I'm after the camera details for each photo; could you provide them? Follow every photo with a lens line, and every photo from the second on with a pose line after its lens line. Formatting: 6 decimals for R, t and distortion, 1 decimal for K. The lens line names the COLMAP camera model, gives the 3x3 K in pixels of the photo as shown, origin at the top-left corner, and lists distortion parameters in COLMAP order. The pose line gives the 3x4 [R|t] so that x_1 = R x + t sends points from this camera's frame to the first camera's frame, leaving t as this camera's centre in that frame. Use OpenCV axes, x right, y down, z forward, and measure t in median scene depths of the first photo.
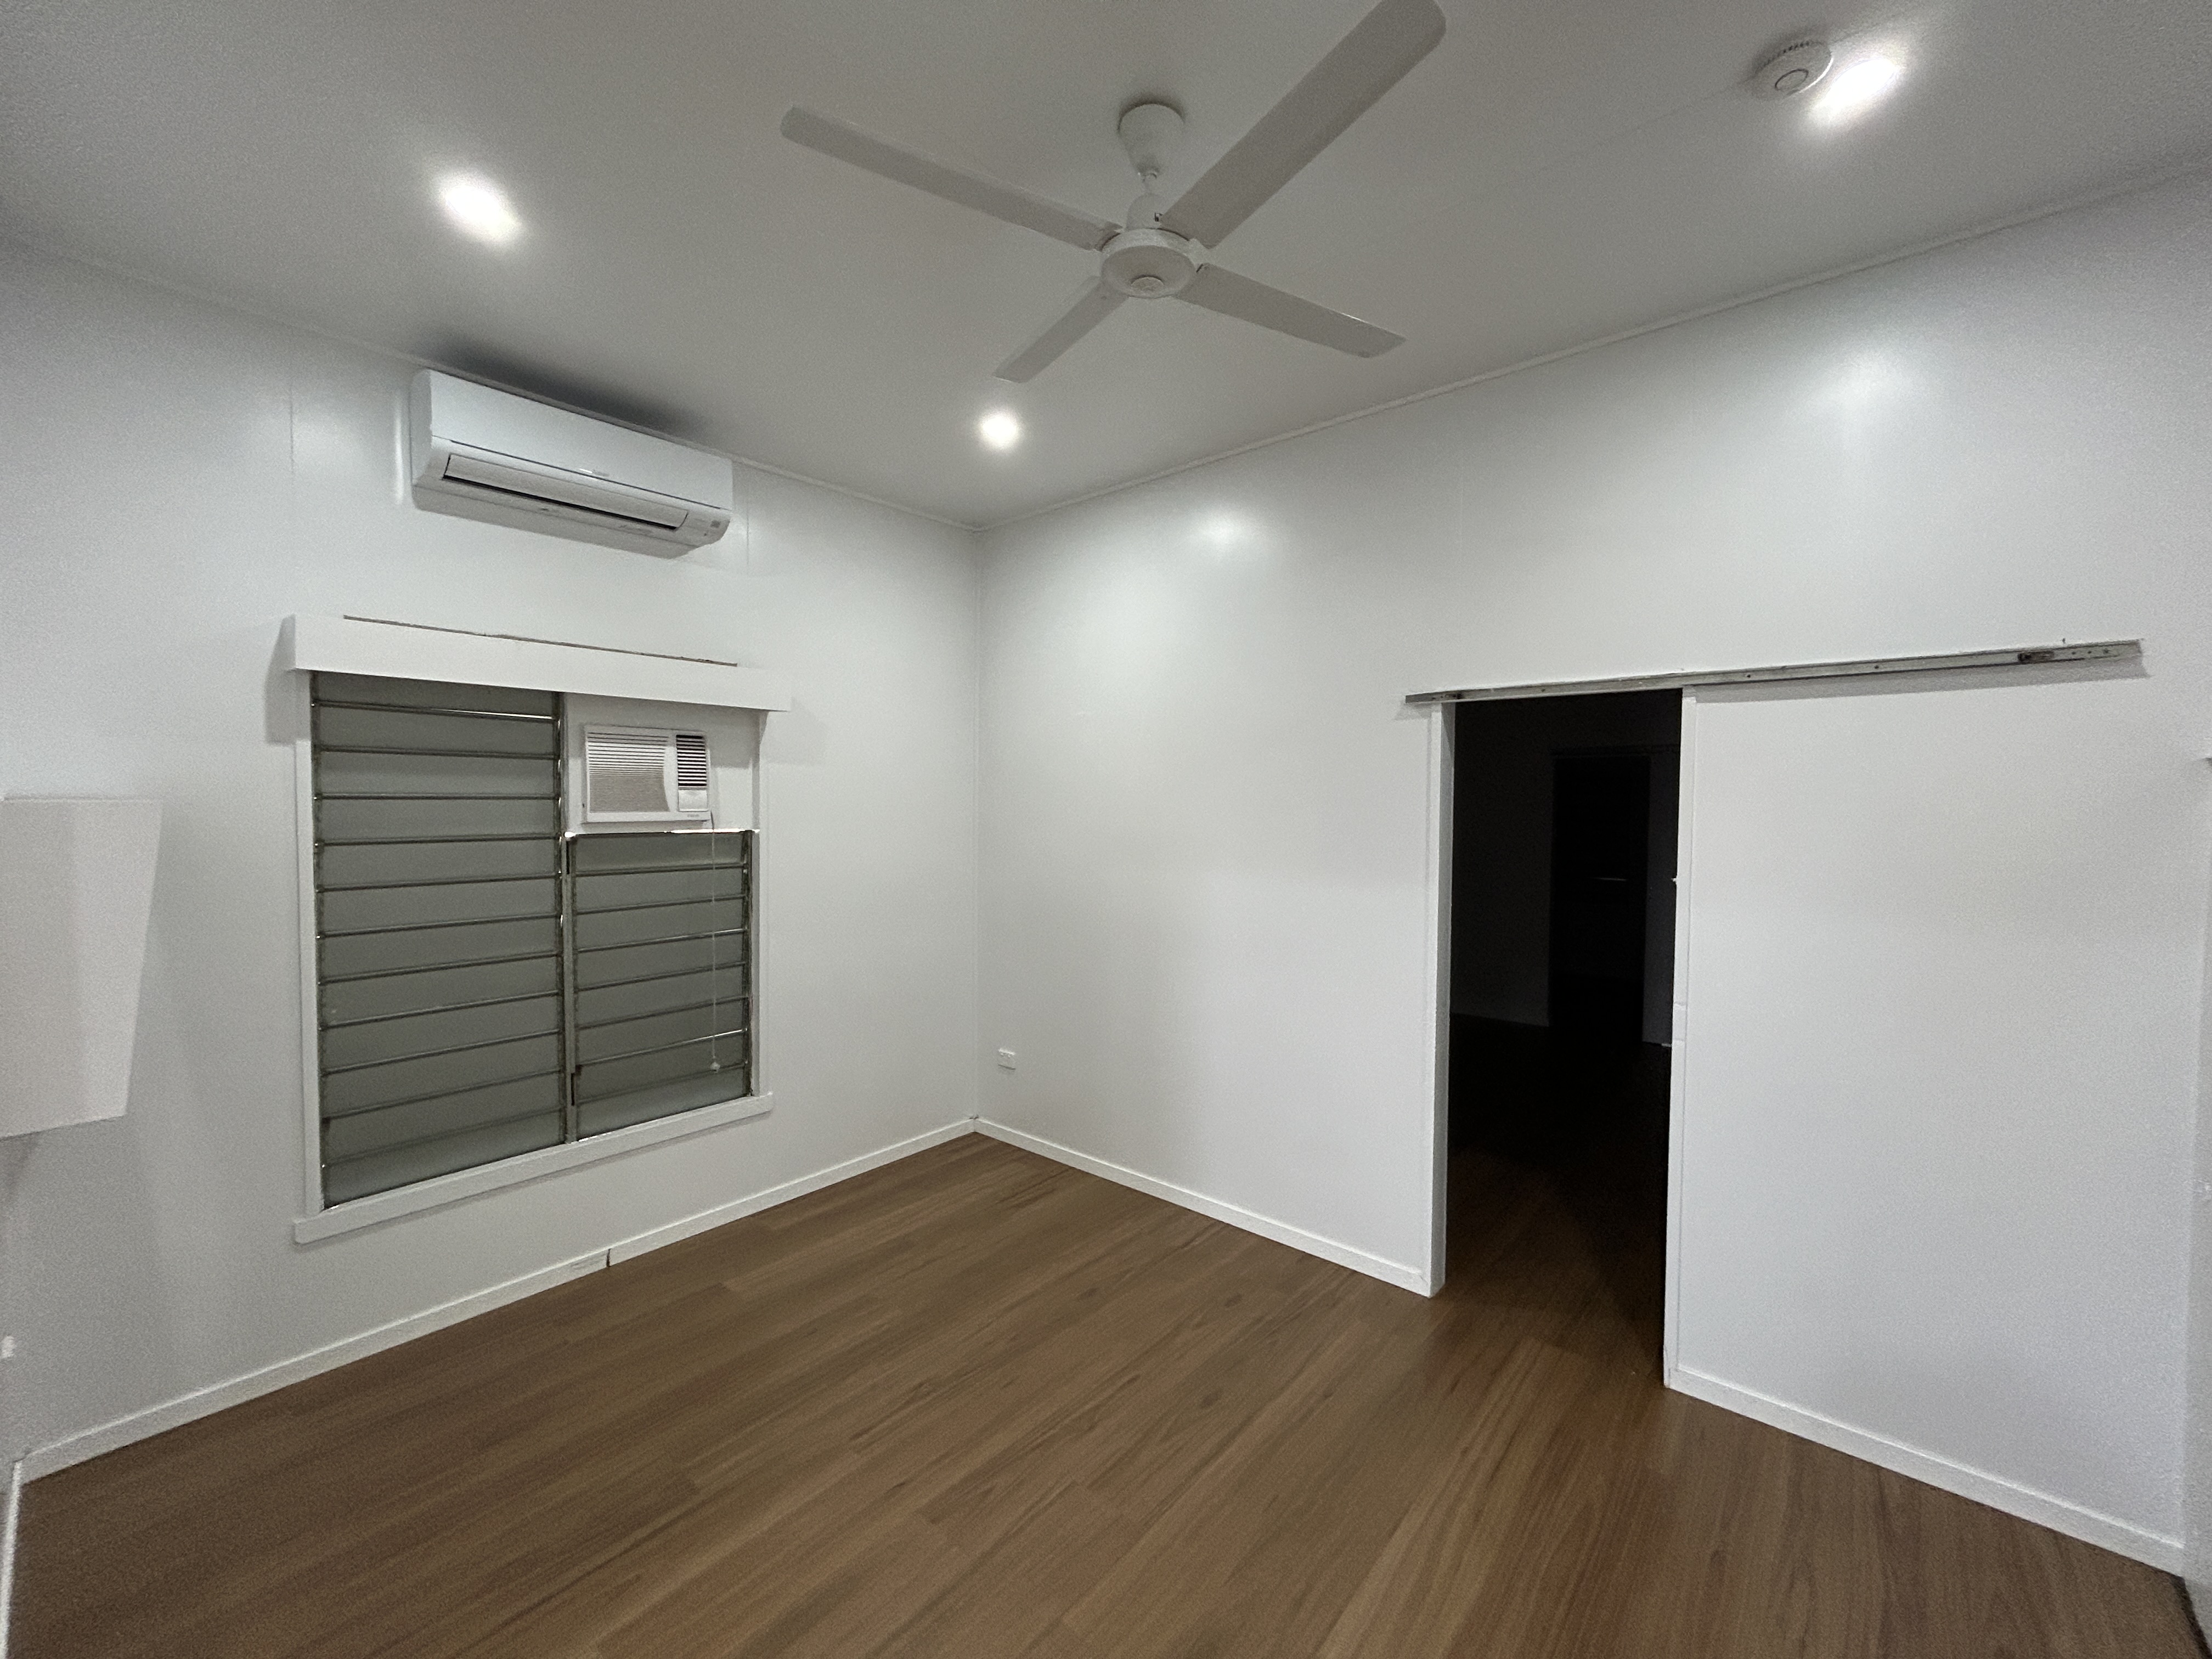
lens RADIAL K [[886.6, 0, 1106.2], [0, 886.6, 827.4], [0, 0, 1]] dist [-0.006339, 0.000702]
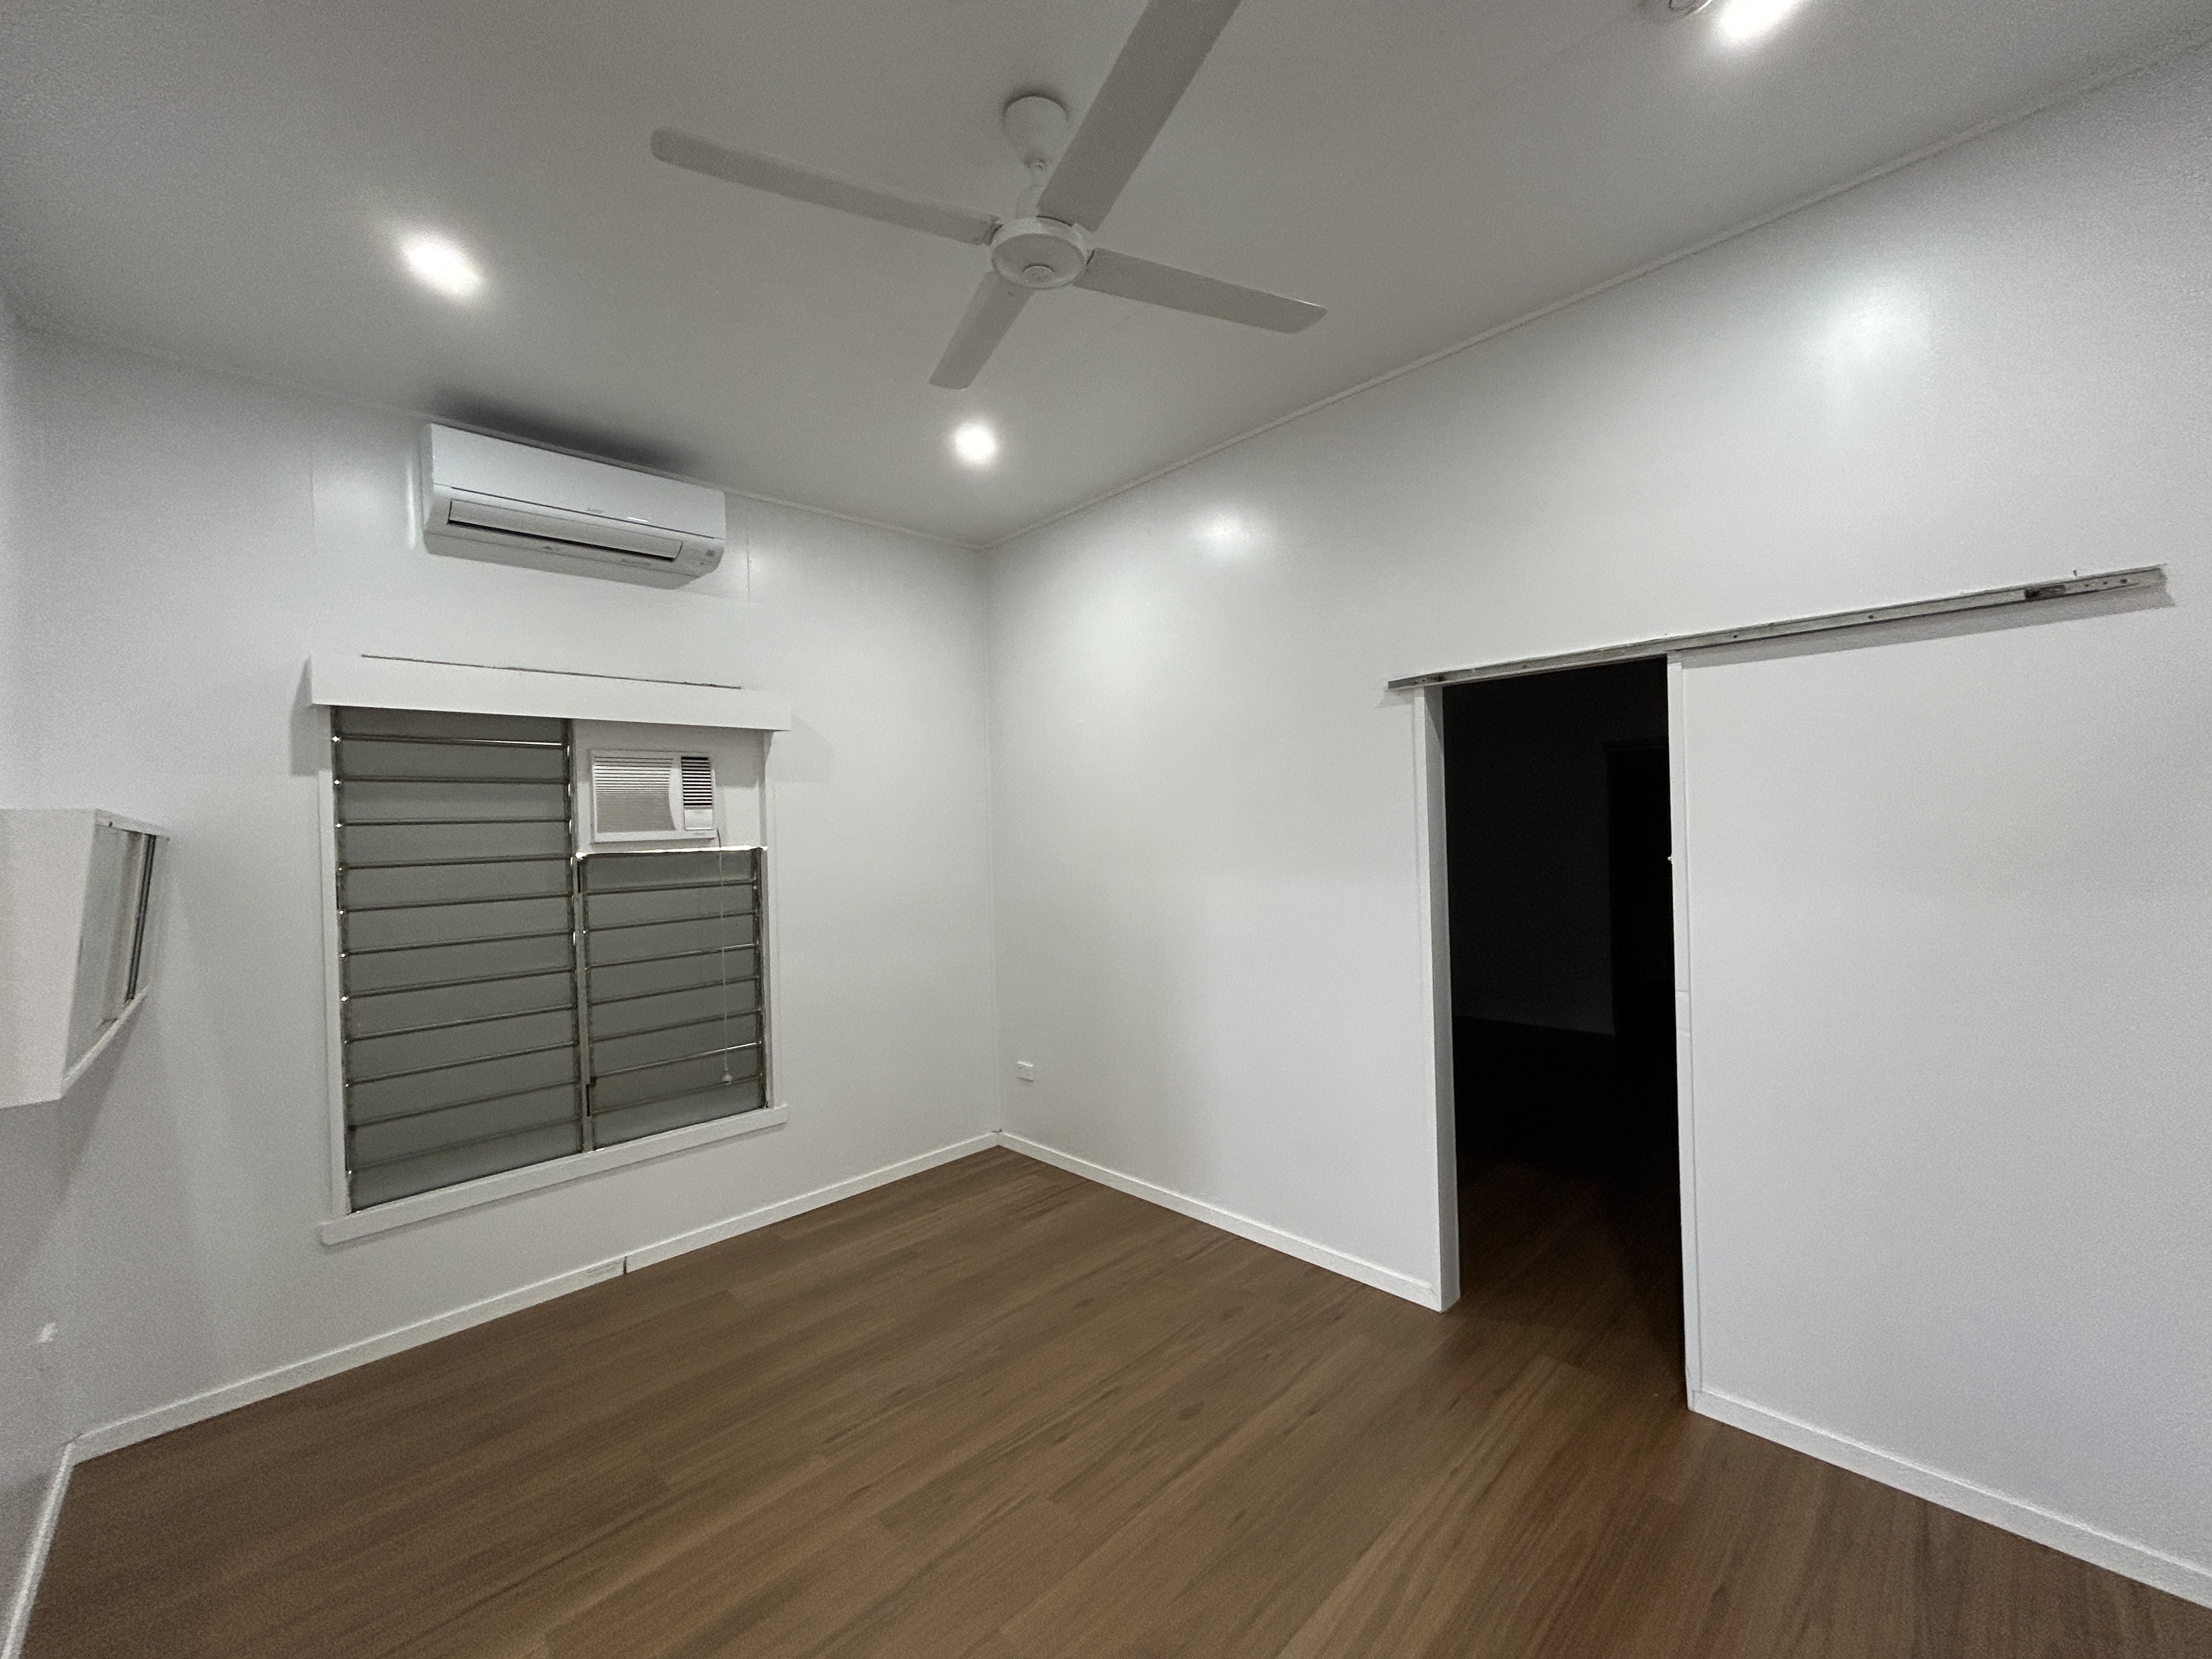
lens RADIAL K [[886.6, 0, 1106.2], [0, 886.6, 827.4], [0, 0, 1]] dist [-0.006339, 0.000702]
pose [[0.995466, -0.036023, -0.088030, 0.123745], [0.033635, 0.999029, -0.028469, 0.030669], [0.088970, 0.025379, 0.995711, 0.013592]]
